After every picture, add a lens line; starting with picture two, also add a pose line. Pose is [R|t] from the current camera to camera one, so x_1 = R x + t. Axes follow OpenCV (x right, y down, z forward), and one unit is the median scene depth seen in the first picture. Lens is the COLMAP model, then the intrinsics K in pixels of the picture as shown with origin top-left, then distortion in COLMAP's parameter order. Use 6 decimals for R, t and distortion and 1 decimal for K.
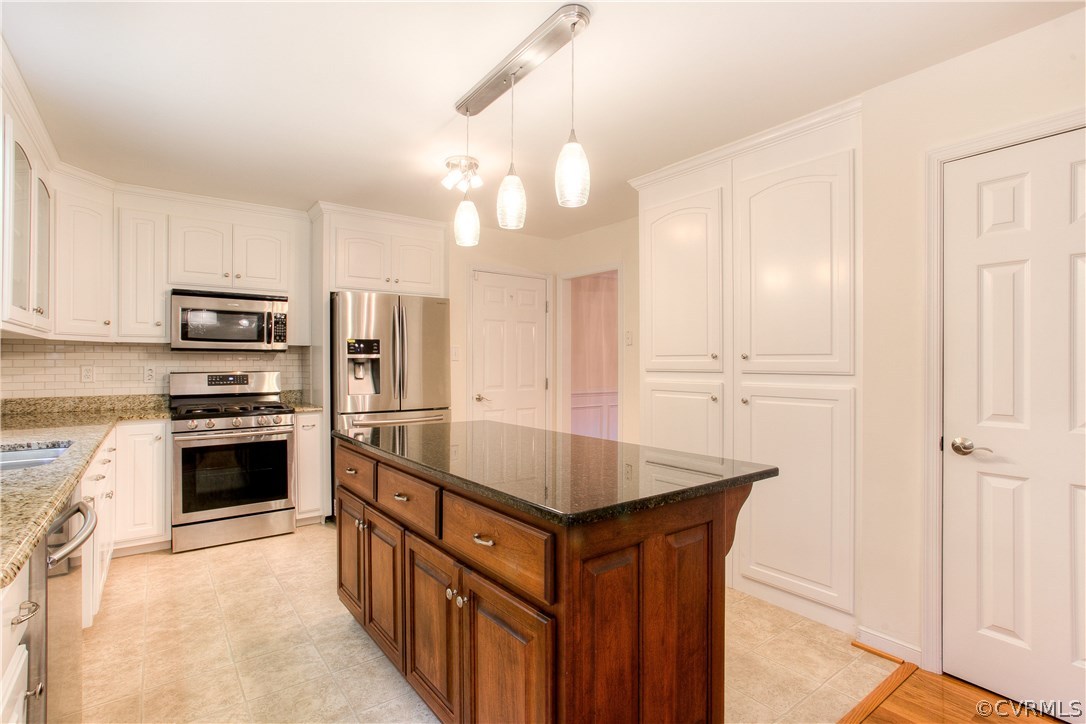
lens RADIAL K [[525.4, 0, 557.0], [0, 525.4, 350.7], [0, 0, 1]] dist [-0.053205, 0.033503]
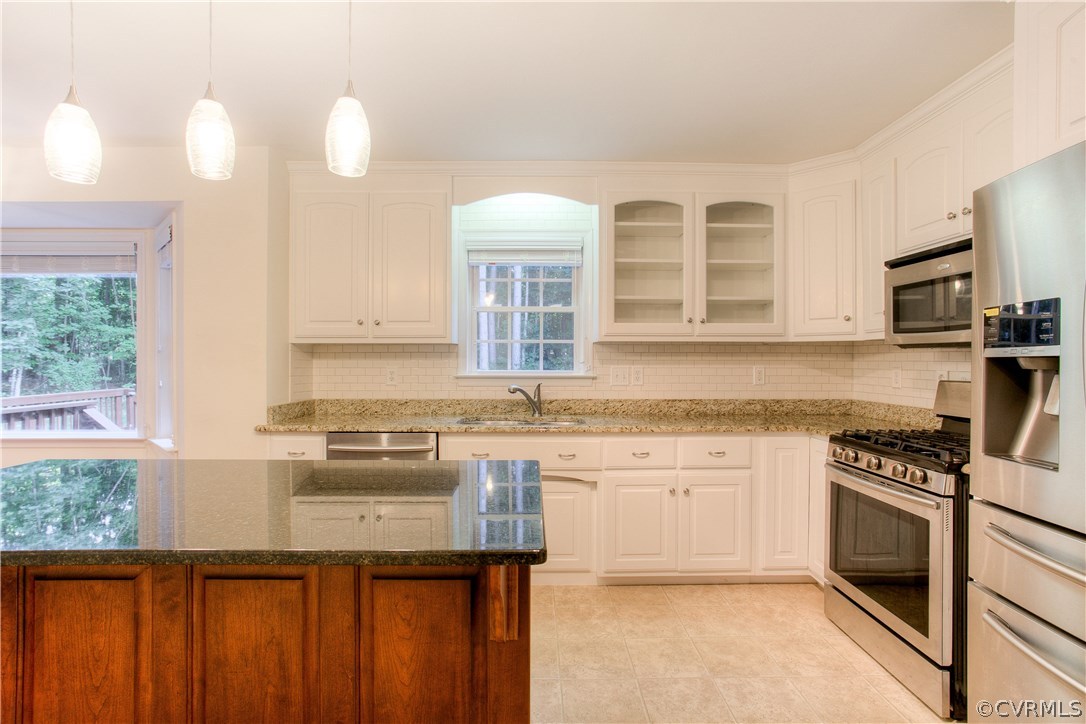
lens RADIAL K [[537.1, 0, 545.0], [0, 537.1, 364.0], [0, 0, 1]] dist [-0.059865, 0.035876]
pose [[-0.605068, 0.007664, -0.796137, 0.107089], [0.022699, 0.999713, -0.007628, 0.014319], [0.795851, -0.022686, -0.605068, 0.968847]]
